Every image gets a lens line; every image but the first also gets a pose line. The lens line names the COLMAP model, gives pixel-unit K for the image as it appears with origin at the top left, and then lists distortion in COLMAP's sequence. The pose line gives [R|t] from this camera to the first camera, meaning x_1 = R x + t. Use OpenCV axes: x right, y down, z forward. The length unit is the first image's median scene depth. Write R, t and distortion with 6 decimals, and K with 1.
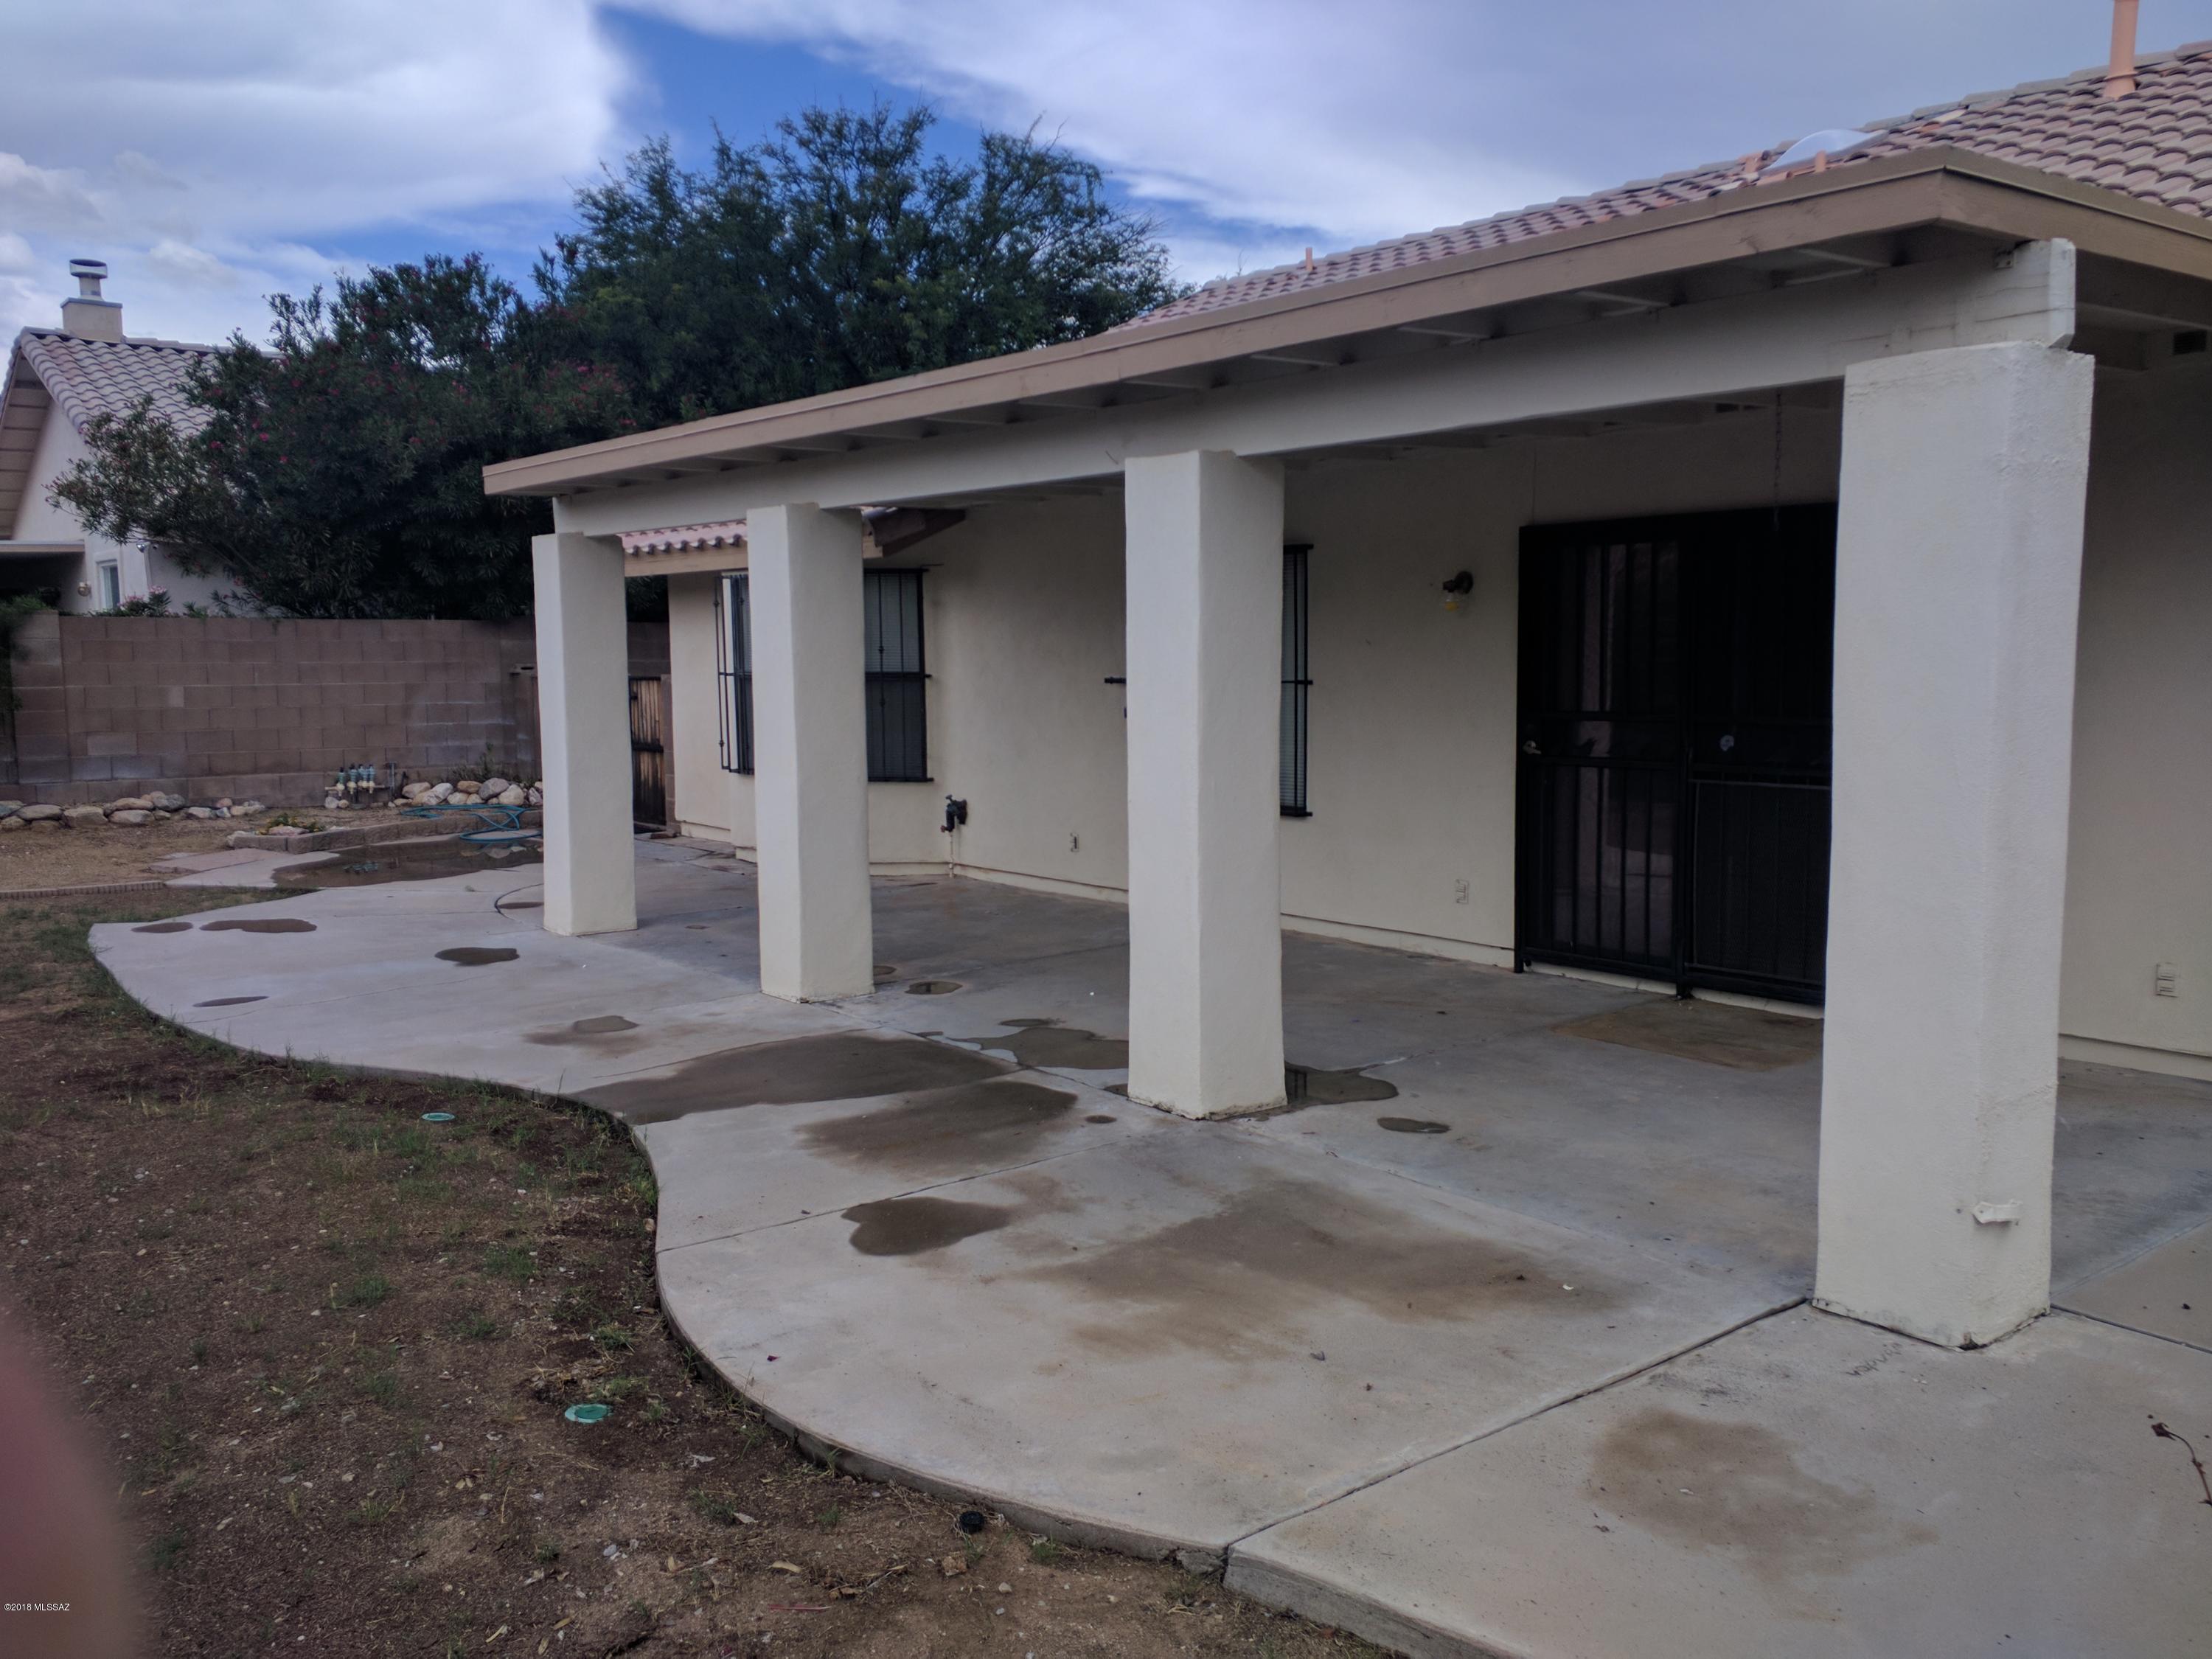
lens RADIAL K [[1838.6, 0, 1106.0], [0, 1838.6, 829.5], [0, 0, 1]] dist [0.287281, -0.001213]
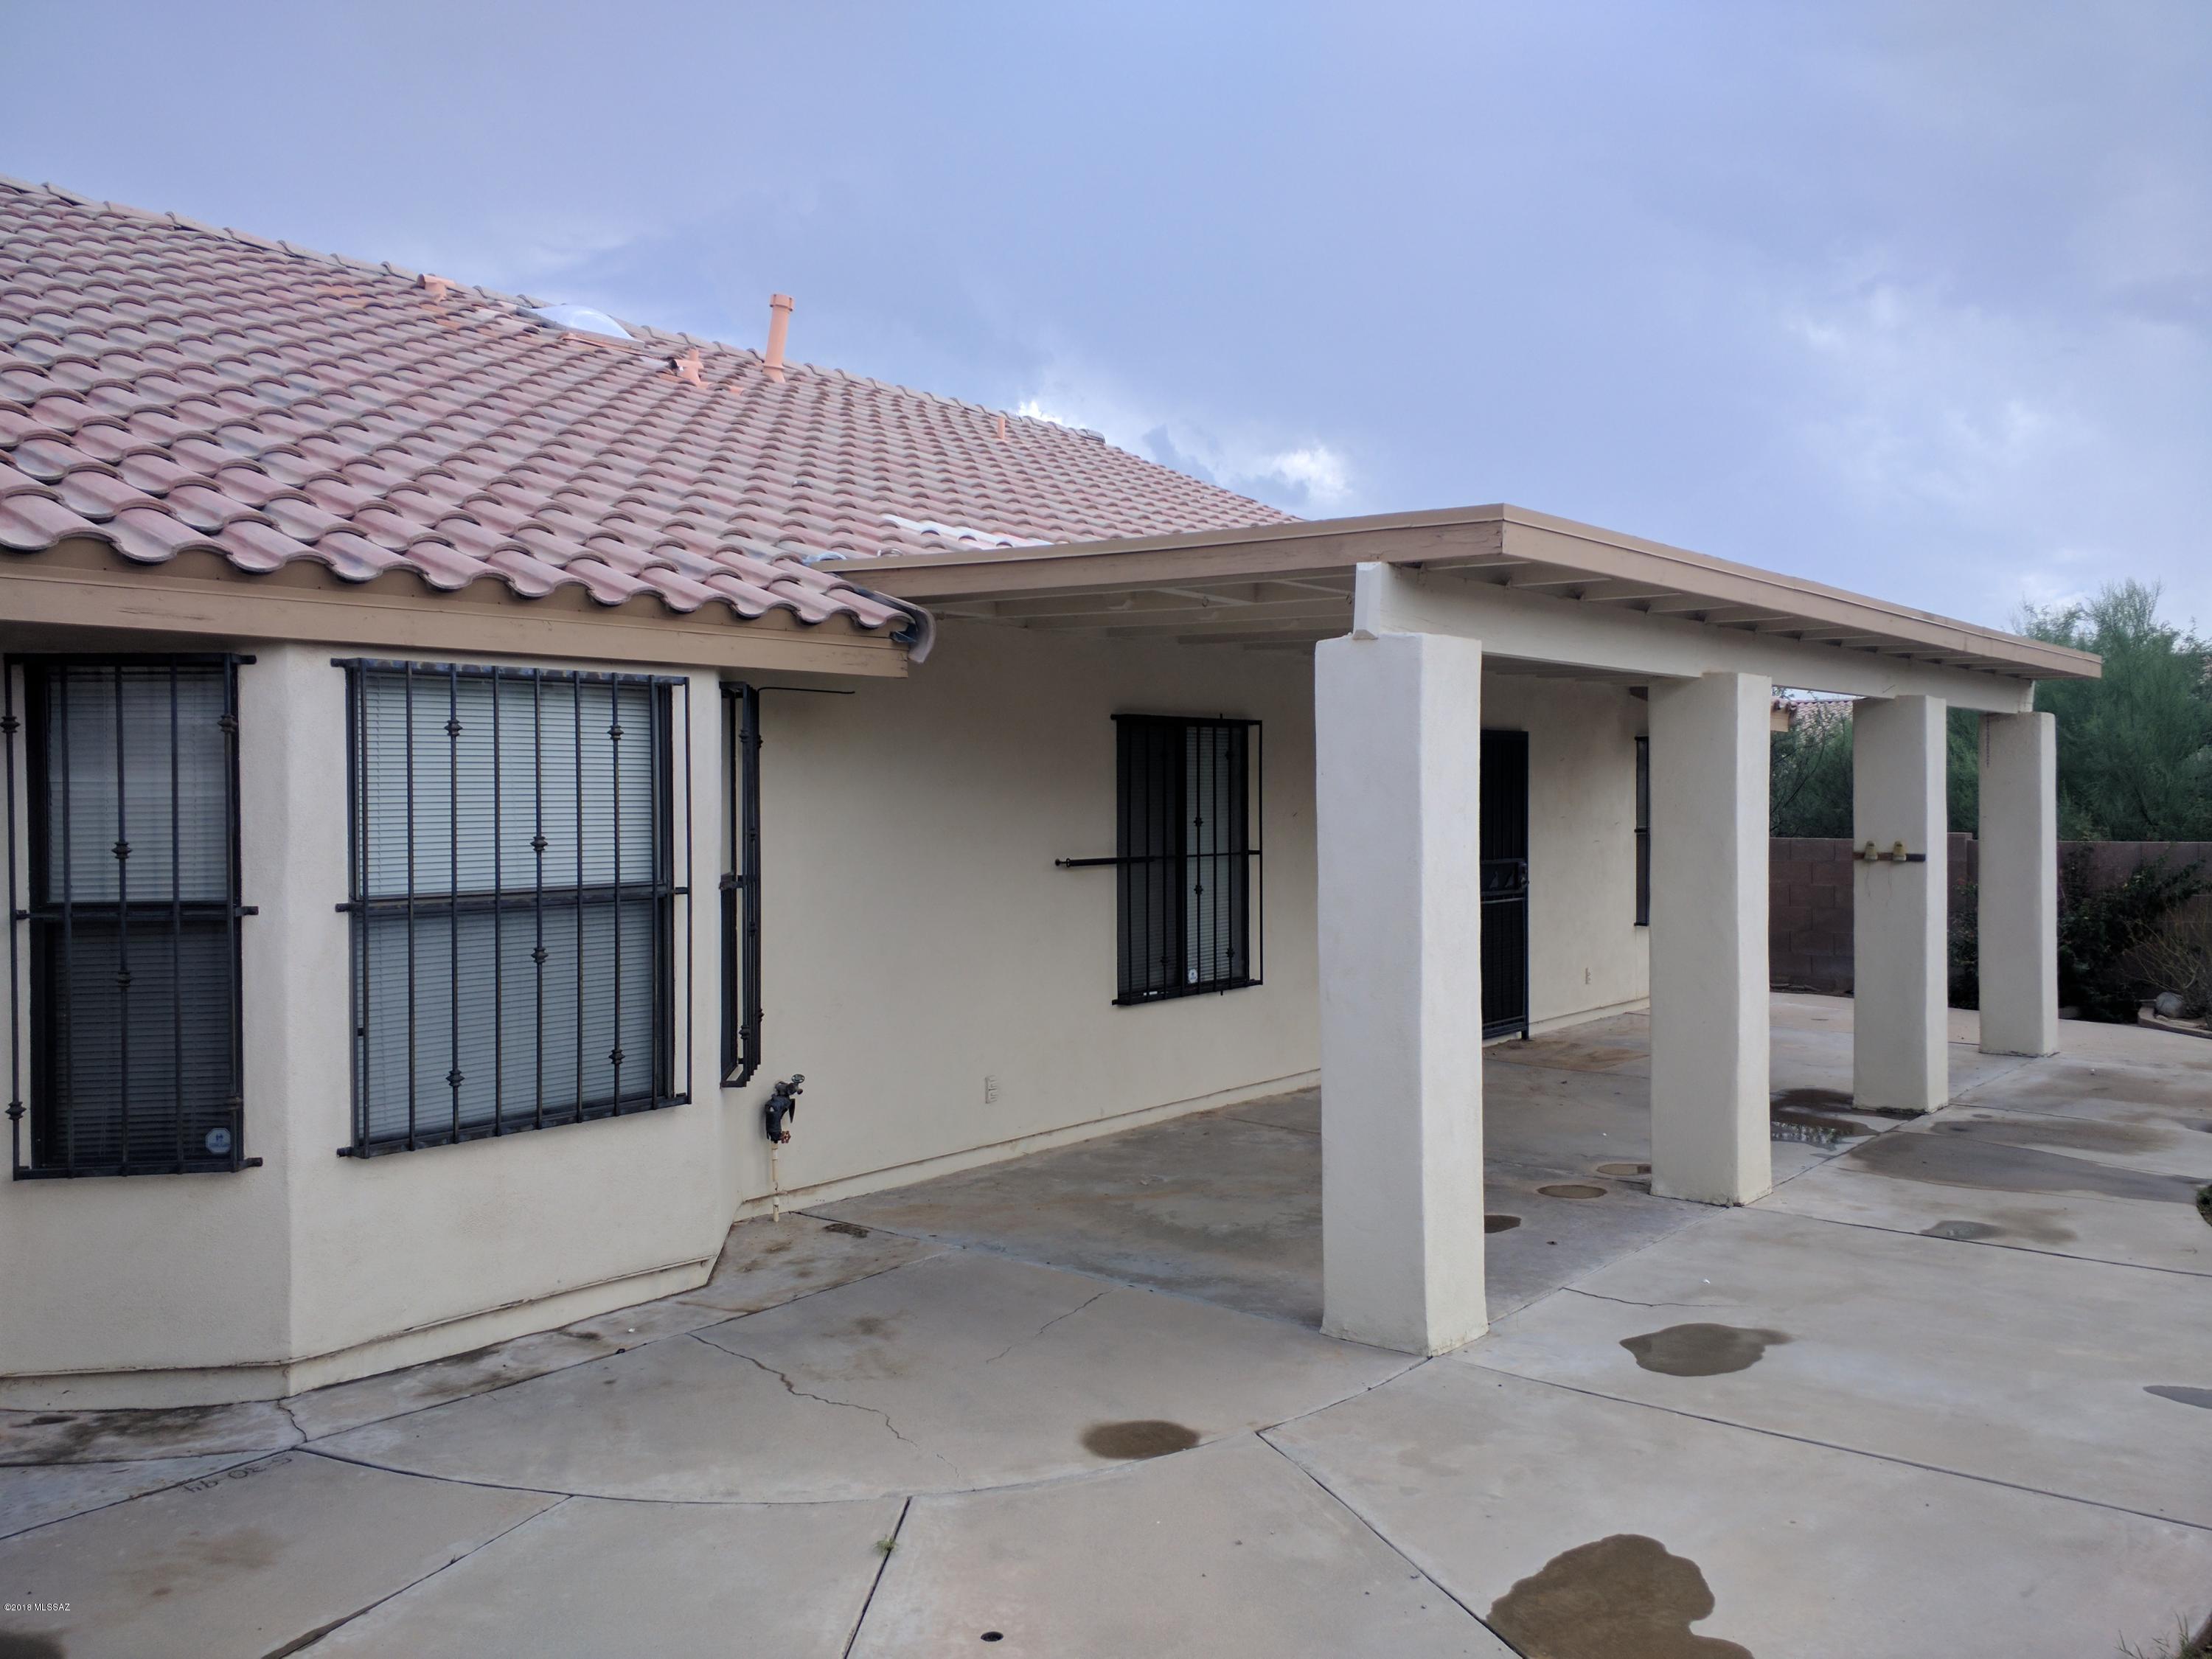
lens RADIAL K [[1807.4, 0, 1106.0], [0, 1807.4, 829.5], [0, 0, 1]] dist [0.006081, -0.005686]
pose [[-0.208623, -0.009286, 0.977952, -0.670626], [0.113702, 0.992944, 0.033684, -0.105742], [-0.971364, 0.118222, -0.206095, 1.004865]]
